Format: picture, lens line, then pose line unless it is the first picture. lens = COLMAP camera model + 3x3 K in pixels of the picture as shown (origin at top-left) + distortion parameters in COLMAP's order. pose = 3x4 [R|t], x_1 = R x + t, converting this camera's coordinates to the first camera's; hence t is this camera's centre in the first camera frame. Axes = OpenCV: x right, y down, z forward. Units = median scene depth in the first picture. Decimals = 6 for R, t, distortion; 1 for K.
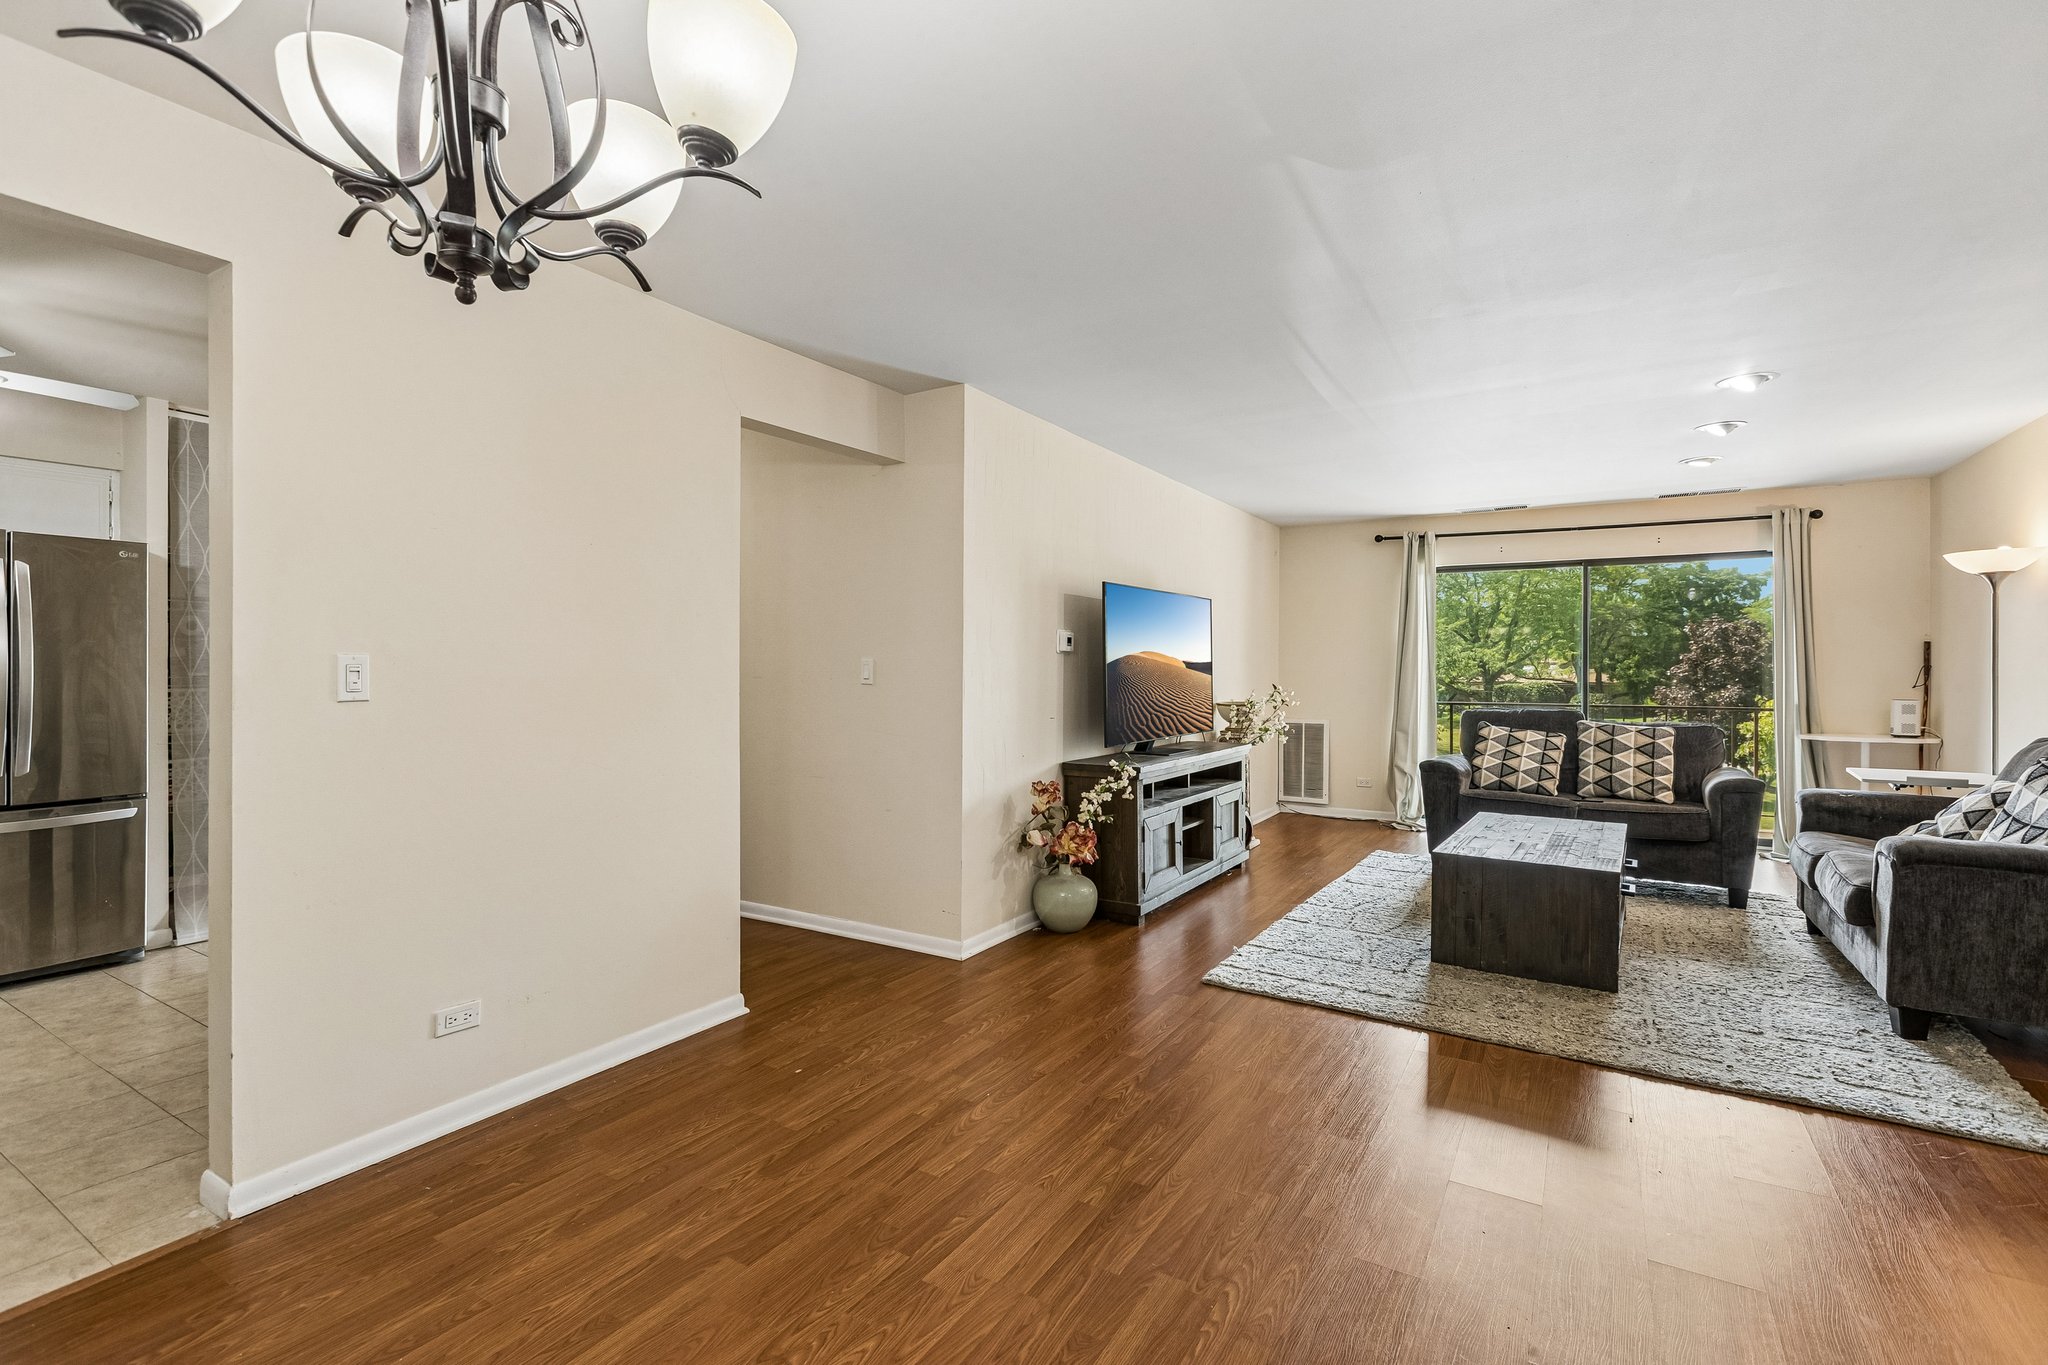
lens RADIAL K [[933.0, 0, 1017.6], [0, 933.0, 681.0], [0, 0, 1]] dist [0.000876, -0.000089]
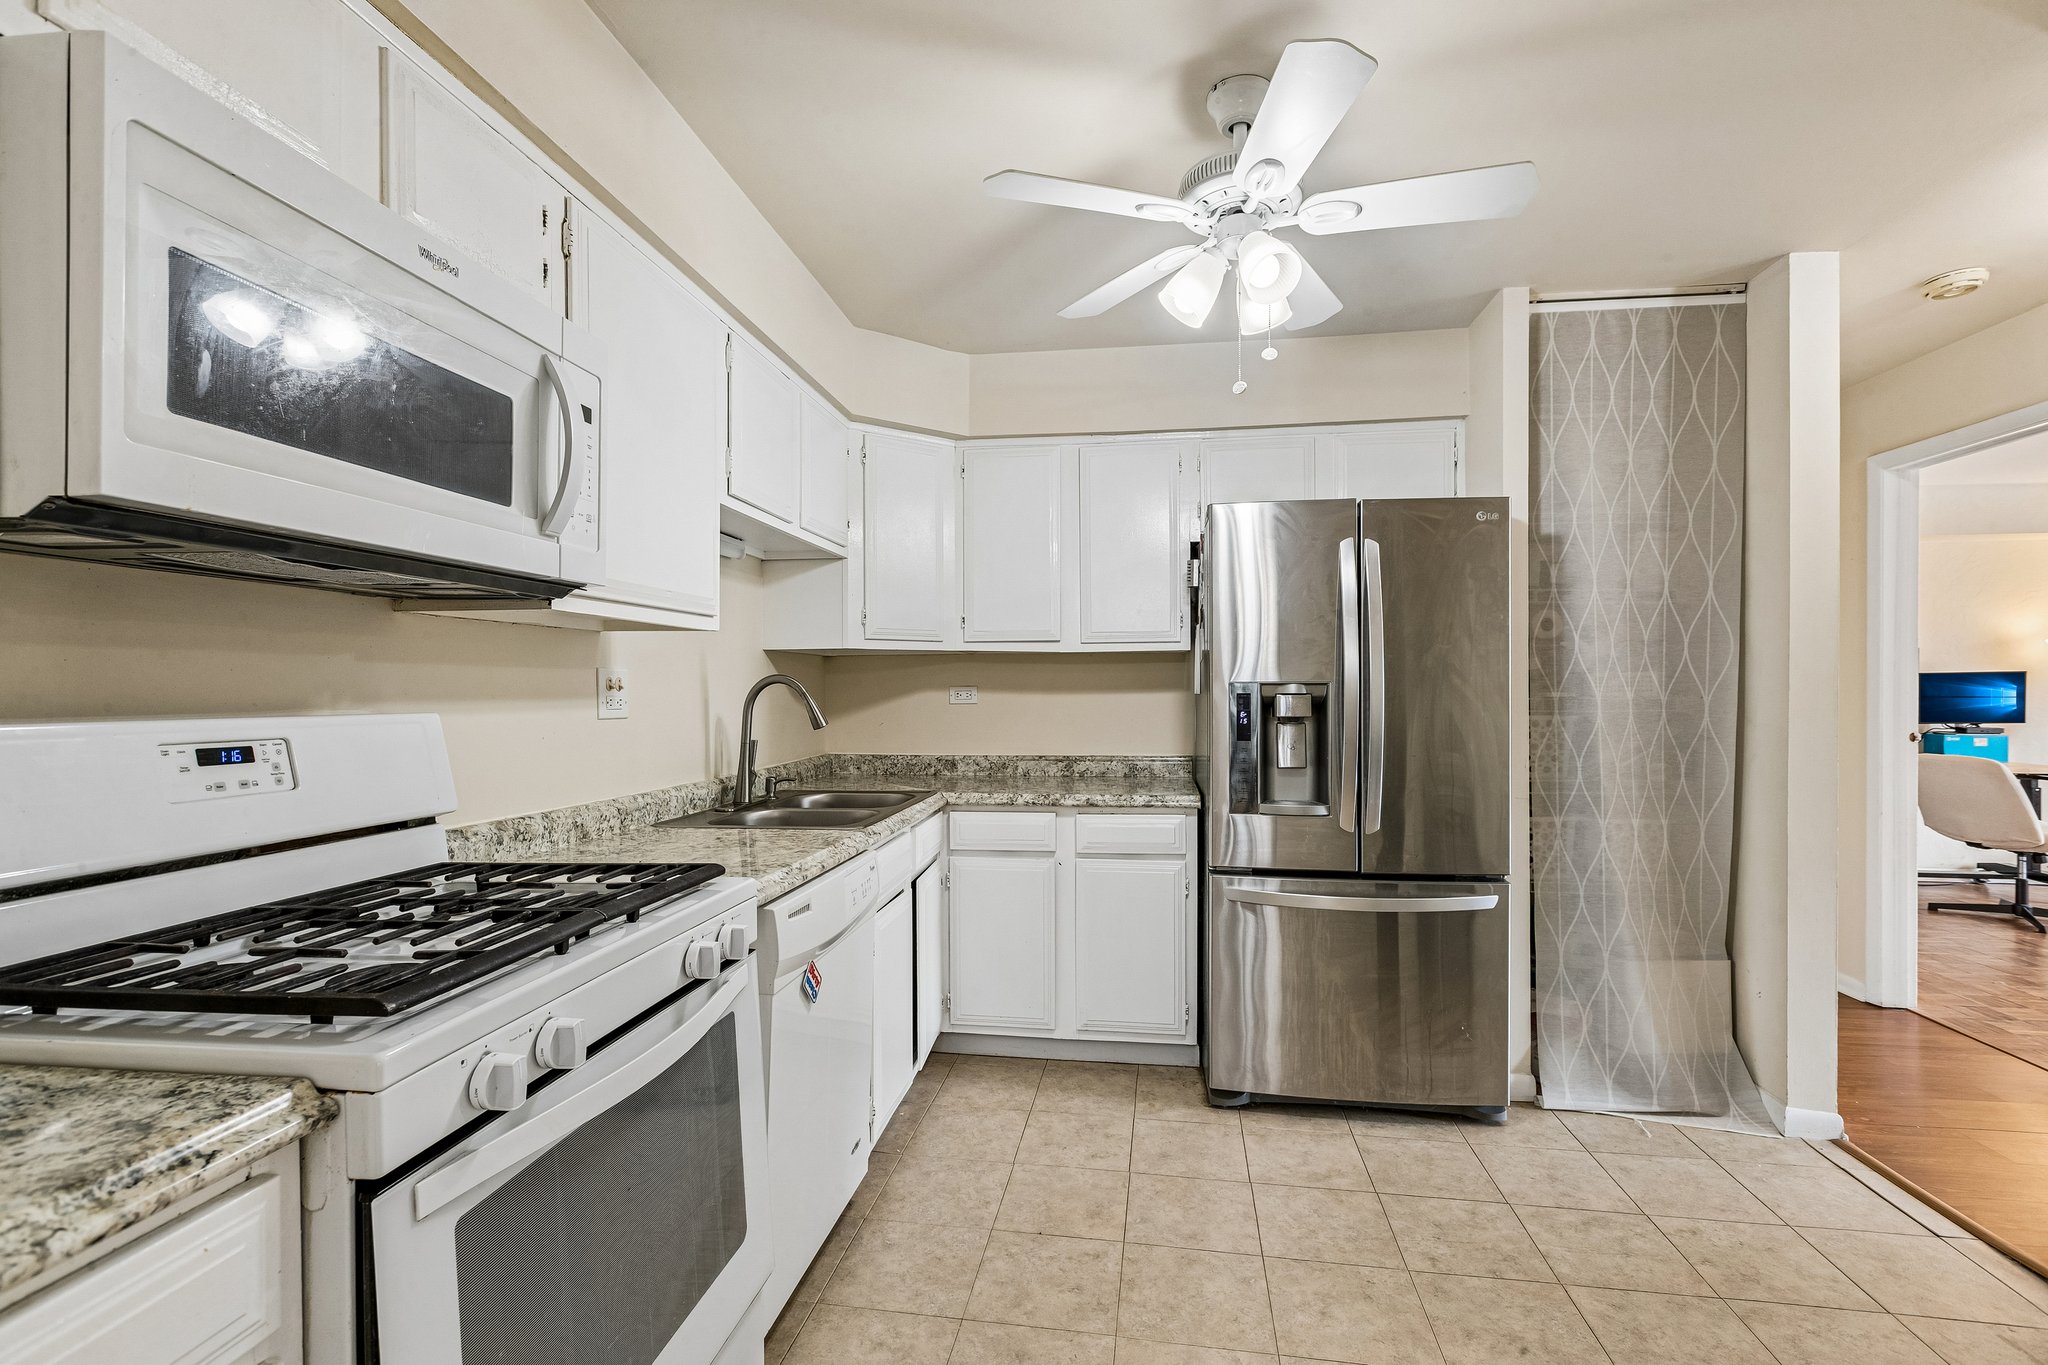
lens RADIAL K [[922.1, 0, 1030.2], [0, 922.1, 690.8], [0, 0, 1]] dist [-0.001541, 0.000023]
pose [[0.392304, -0.004490, -0.919825, -0.484328], [-0.002738, 0.999978, -0.006049, -0.004932], [0.919831, 0.004891, 0.392283, 0.449872]]
